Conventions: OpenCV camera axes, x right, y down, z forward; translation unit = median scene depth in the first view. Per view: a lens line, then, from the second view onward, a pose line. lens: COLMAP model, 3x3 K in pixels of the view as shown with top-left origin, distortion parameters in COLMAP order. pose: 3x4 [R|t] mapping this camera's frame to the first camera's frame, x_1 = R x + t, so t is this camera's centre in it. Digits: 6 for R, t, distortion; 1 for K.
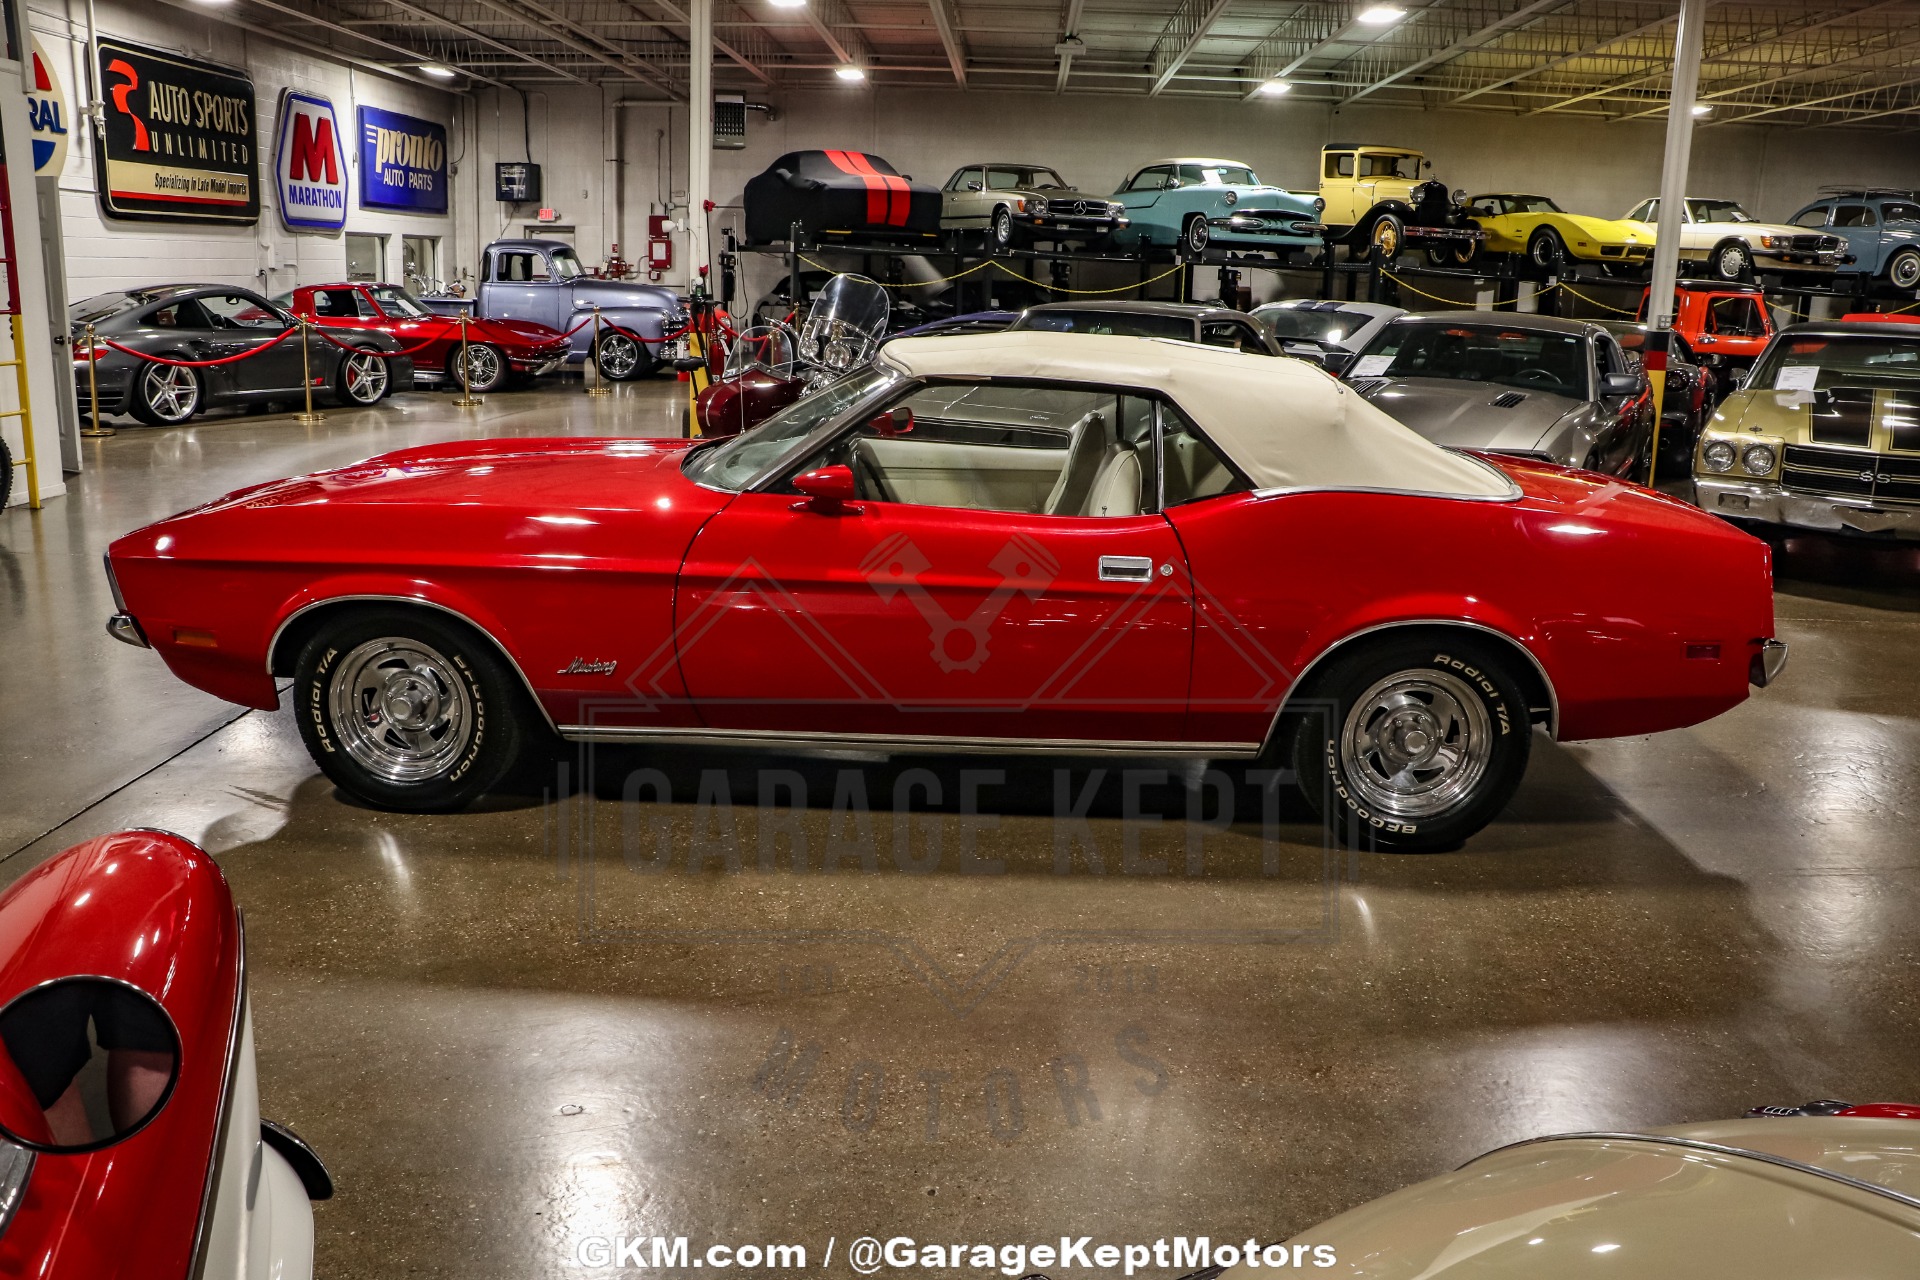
lens RADIAL K [[1624.0, 0, 915.4], [0, 1624.0, 648.7], [0, 0, 1]] dist [-0.164872, 0.157715]
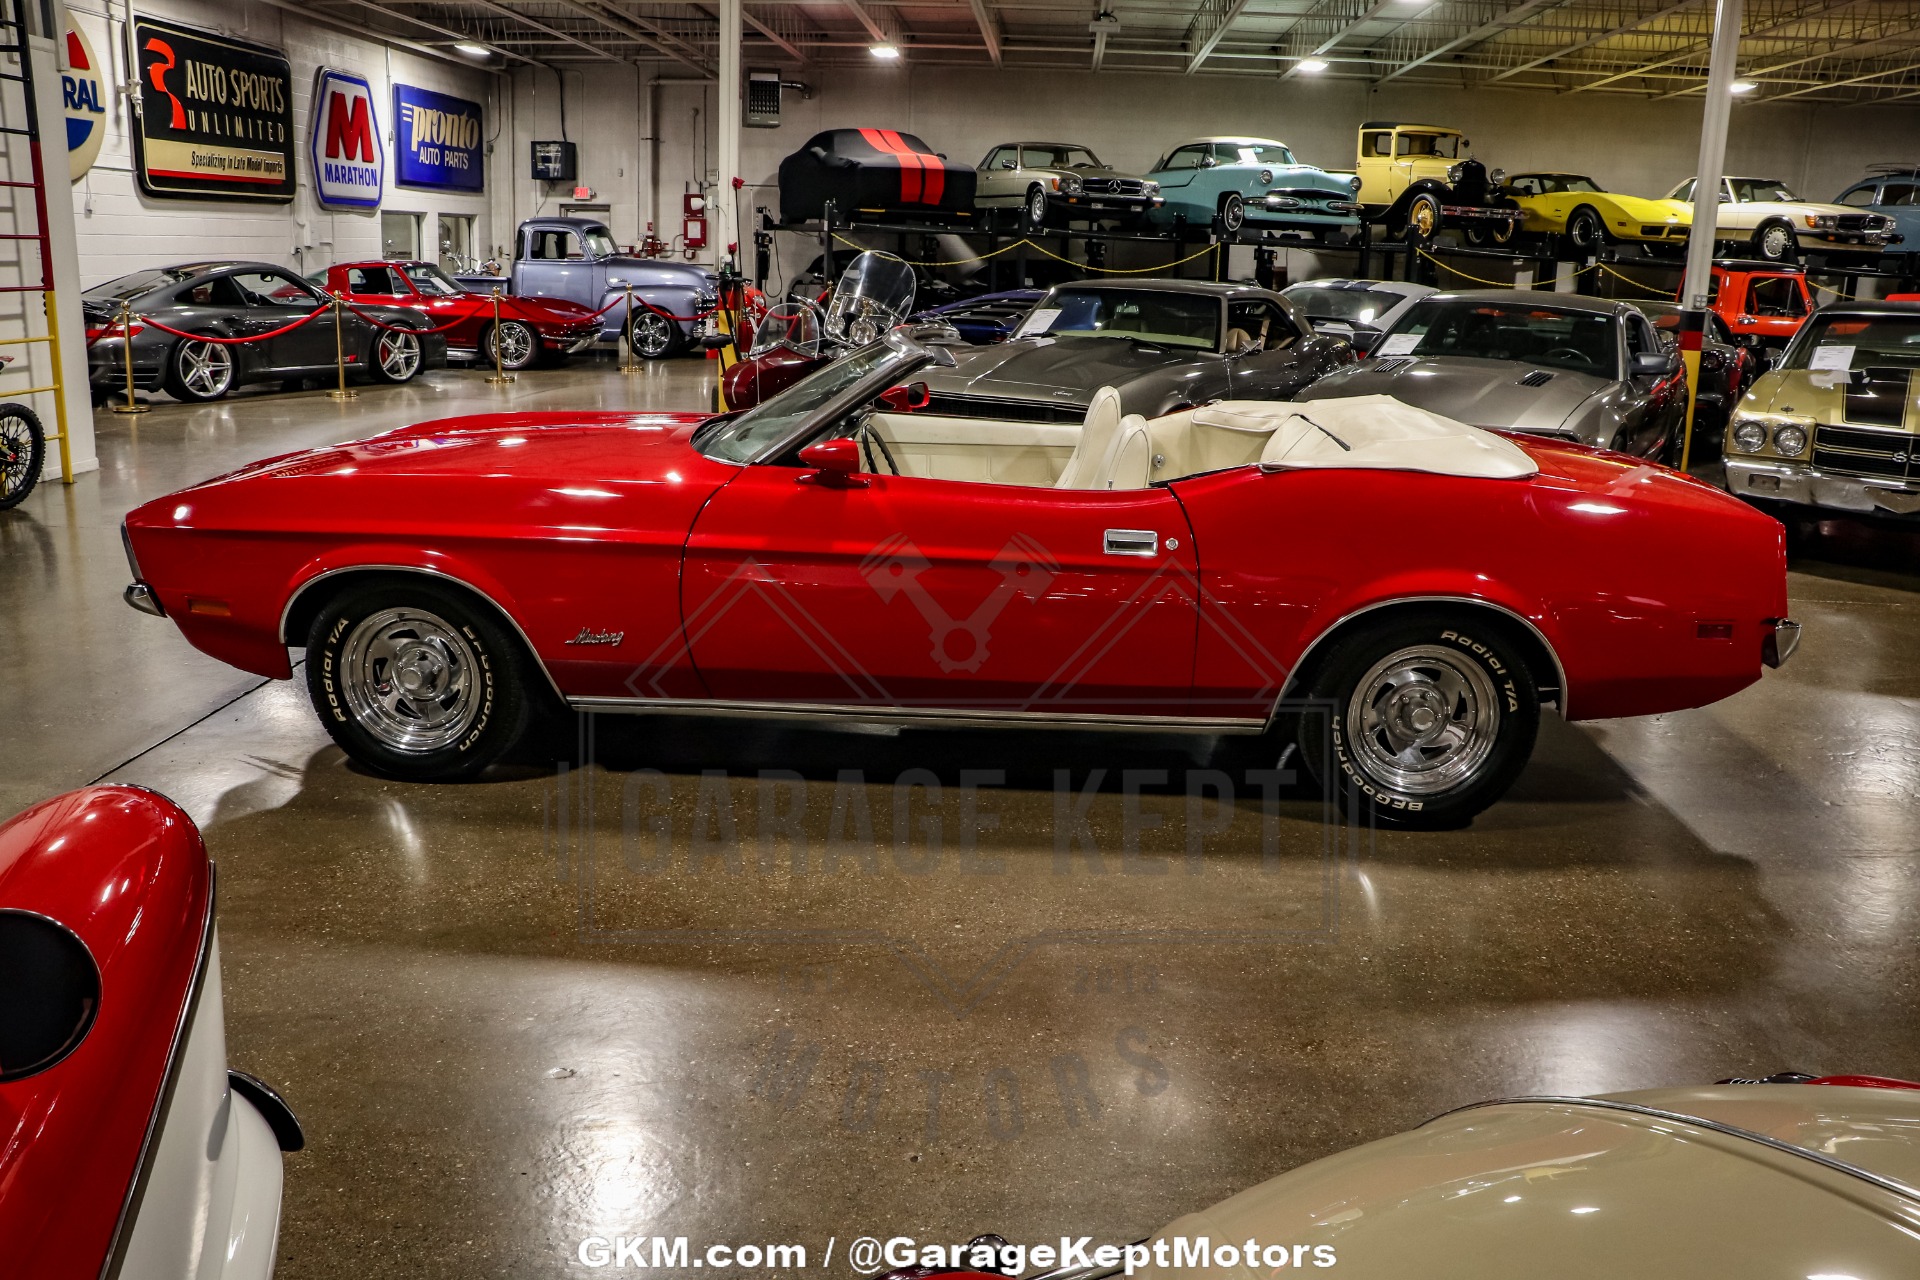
lens RADIAL K [[1624.0, 0, 915.4], [0, 1624.0, 648.7], [0, 0, 1]] dist [-0.164872, 0.157715]
pose [[0.999721, 0.006160, -0.022819, 0.003765], [-0.005886, 0.999910, 0.012054, 0.000890], [0.022891, -0.011916, 0.999667, -0.000327]]
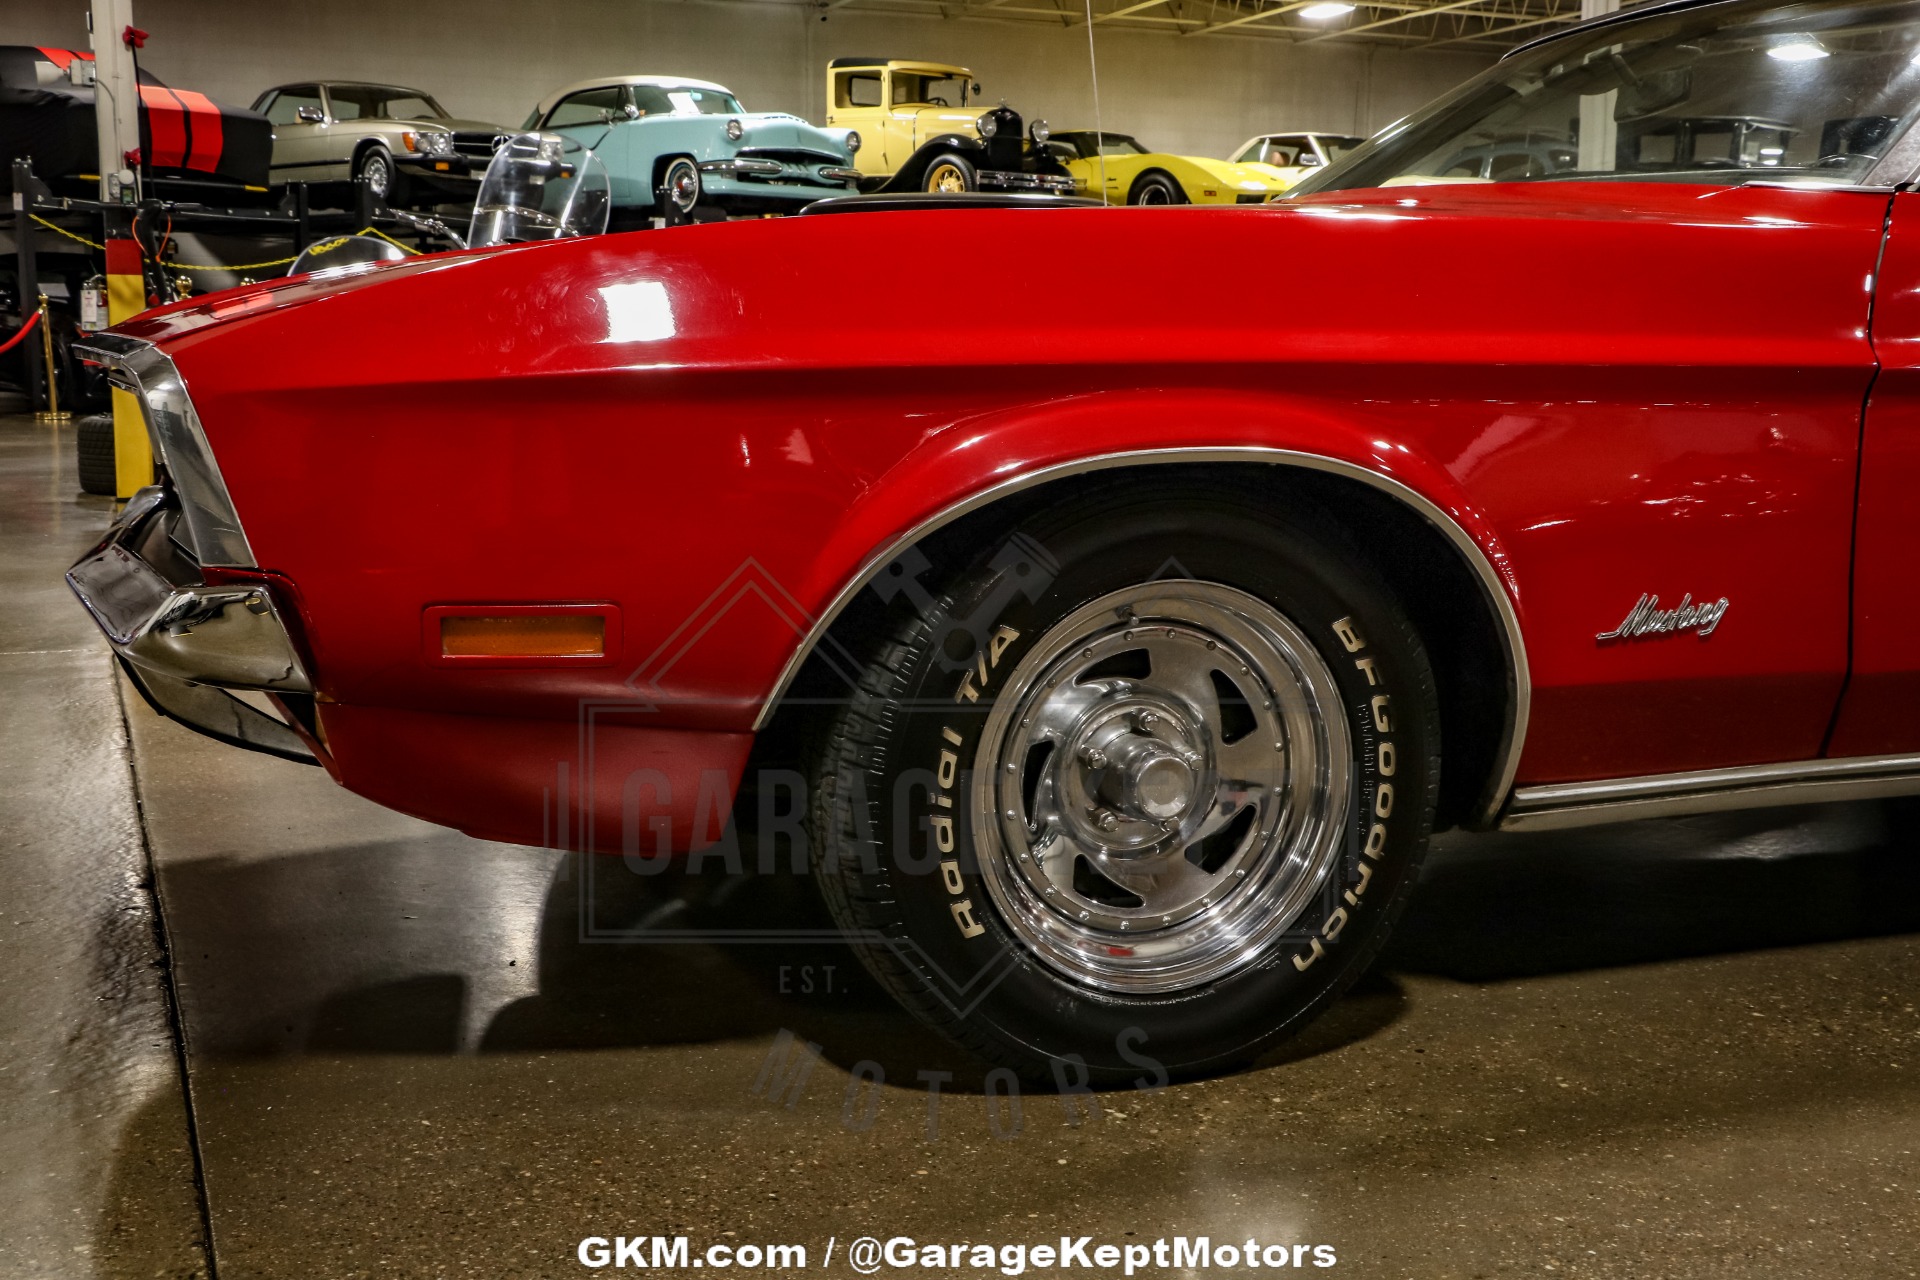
lens RADIAL K [[2330.3, 0, 963.4], [0, 2330.3, 636.1], [0, 0, 1]] dist [-0.035325, 0.345144]
pose [[0.919796, -0.070306, 0.386047, -0.109563], [0.106511, 0.991615, -0.073183, 0.007303], [-0.377665, 0.108431, 0.919572, 0.105429]]
